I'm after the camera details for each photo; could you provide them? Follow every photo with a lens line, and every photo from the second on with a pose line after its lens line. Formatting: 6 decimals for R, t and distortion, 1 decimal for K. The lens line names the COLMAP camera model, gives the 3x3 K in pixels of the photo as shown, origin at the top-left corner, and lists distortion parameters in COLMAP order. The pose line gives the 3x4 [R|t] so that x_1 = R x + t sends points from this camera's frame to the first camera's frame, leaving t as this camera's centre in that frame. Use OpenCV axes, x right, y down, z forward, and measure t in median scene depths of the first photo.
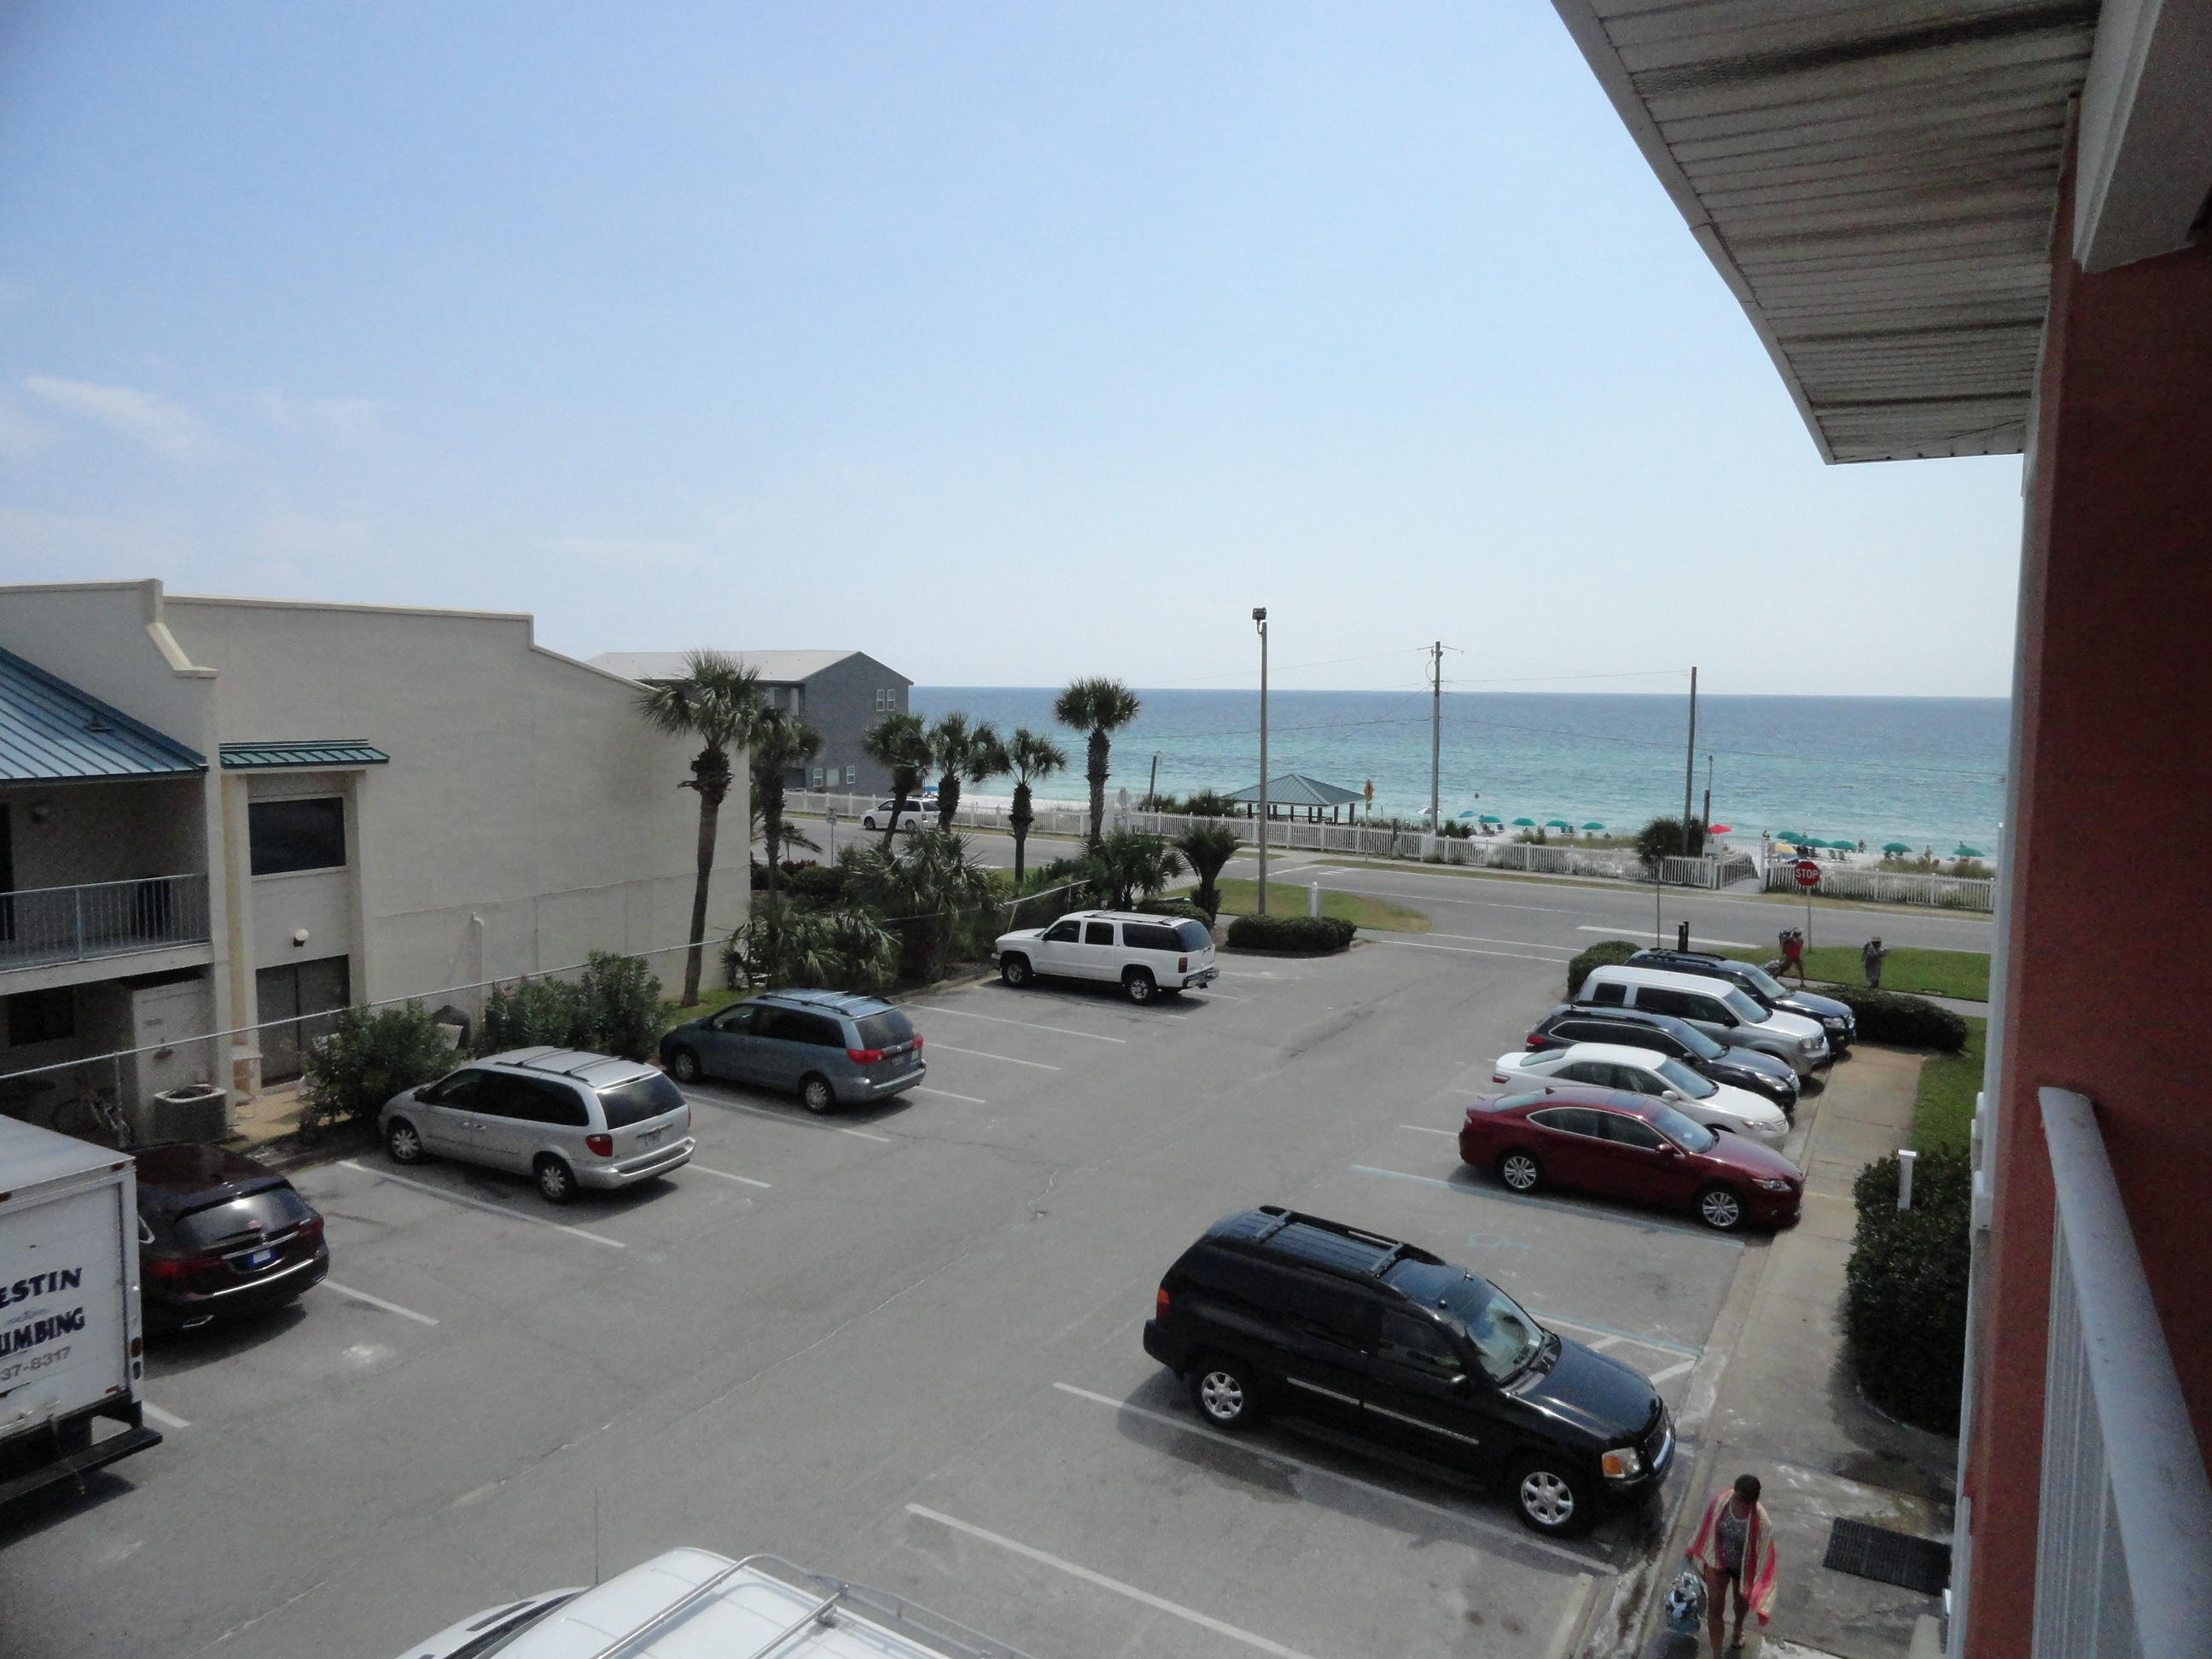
lens RADIAL K [[1510.9, 0, 1104.7], [0, 1510.9, 826.0], [0, 0, 1]] dist [-0.000656, -0.000268]
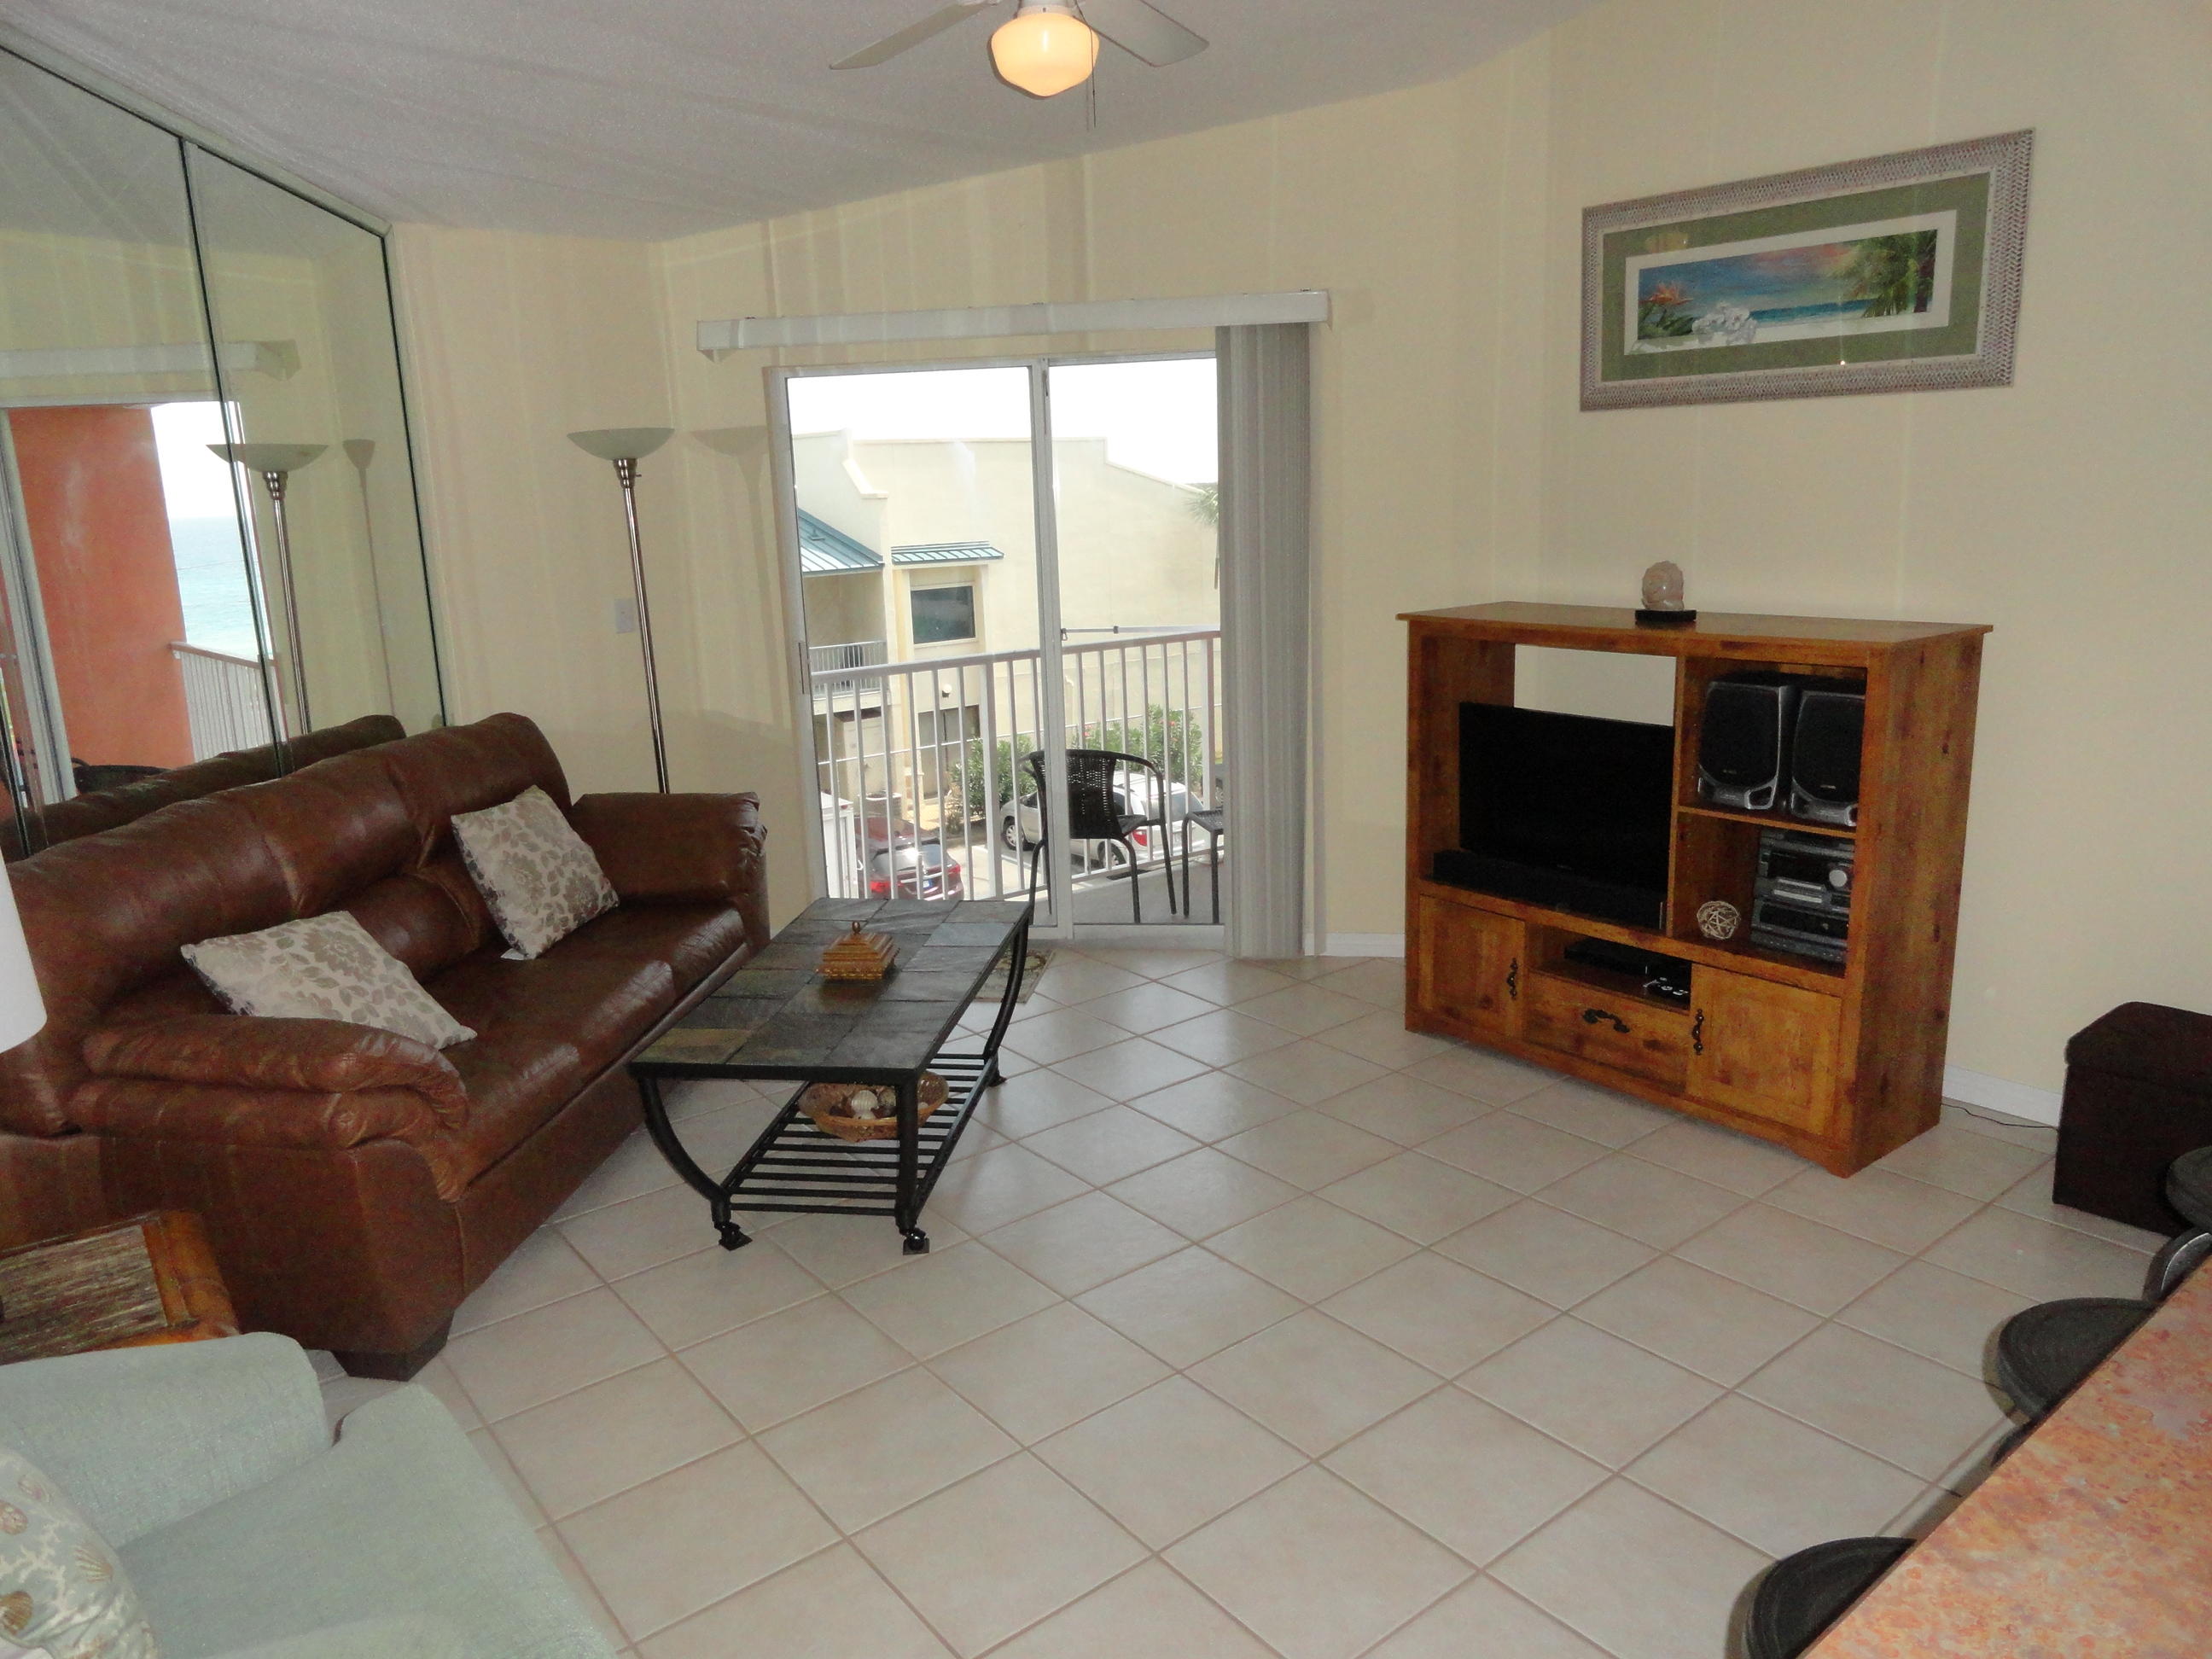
lens RADIAL K [[1510.9, 0, 1108.2], [0, 1510.9, 824.8], [0, 0, 1]] dist [-0.000656, -0.000268]
pose [[0.924819, 0.045689, -0.377653, 0.138491], [0.006159, 0.990833, 0.134955, 0.012734], [0.380357, -0.127135, 0.916060, -0.235313]]
